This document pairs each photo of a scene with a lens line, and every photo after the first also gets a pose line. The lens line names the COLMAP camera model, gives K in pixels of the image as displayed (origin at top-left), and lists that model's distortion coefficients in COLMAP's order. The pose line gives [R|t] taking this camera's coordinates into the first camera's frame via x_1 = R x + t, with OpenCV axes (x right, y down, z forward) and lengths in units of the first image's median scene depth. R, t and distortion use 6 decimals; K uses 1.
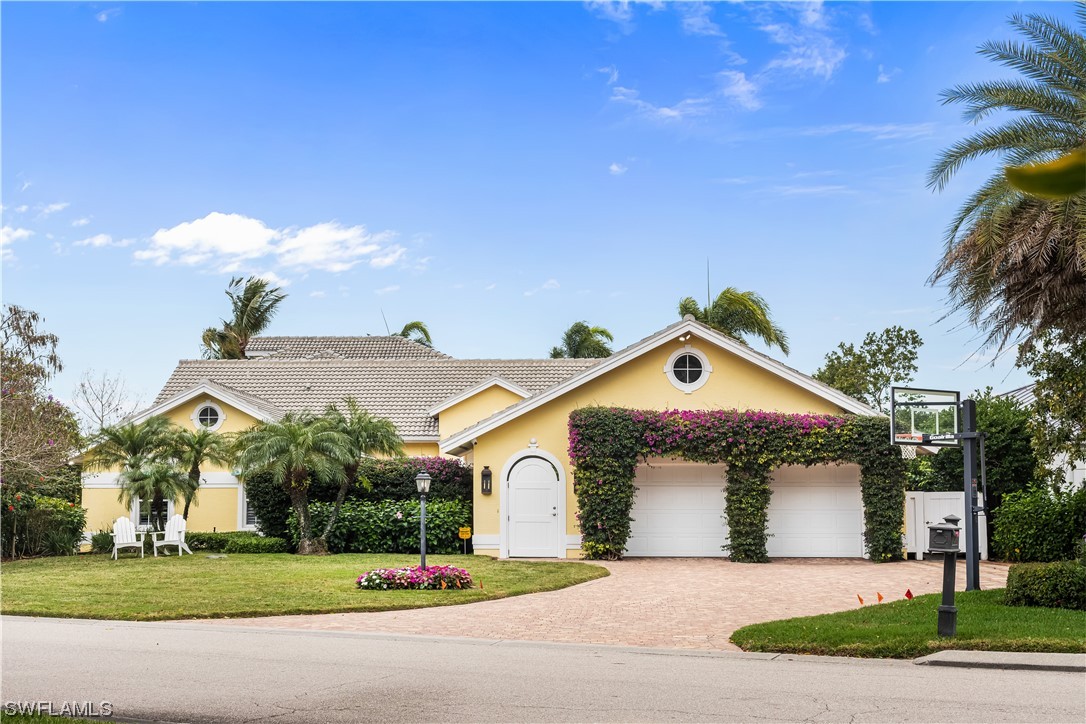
lens RADIAL K [[1565.0, 0, 543.8], [0, 1565.0, 360.7], [0, 0, 1]] dist [-0.010125, 0.000000]
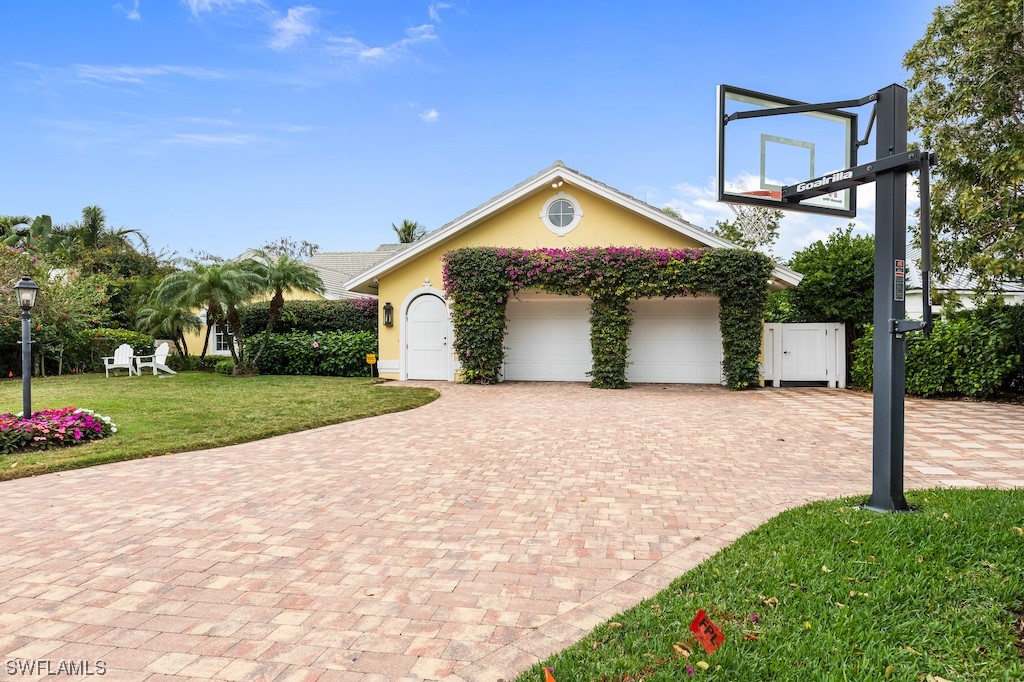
lens RADIAL K [[647.2, 0, 507.8], [0, 647.2, 344.8], [0, 0, 1]] dist [0.010592, 0.001160]
pose [[0.987201, 0.003395, -0.159447, 0.132145], [0.011640, 0.995573, 0.093264, 0.056257], [0.159058, -0.093926, 0.982791, 0.548510]]
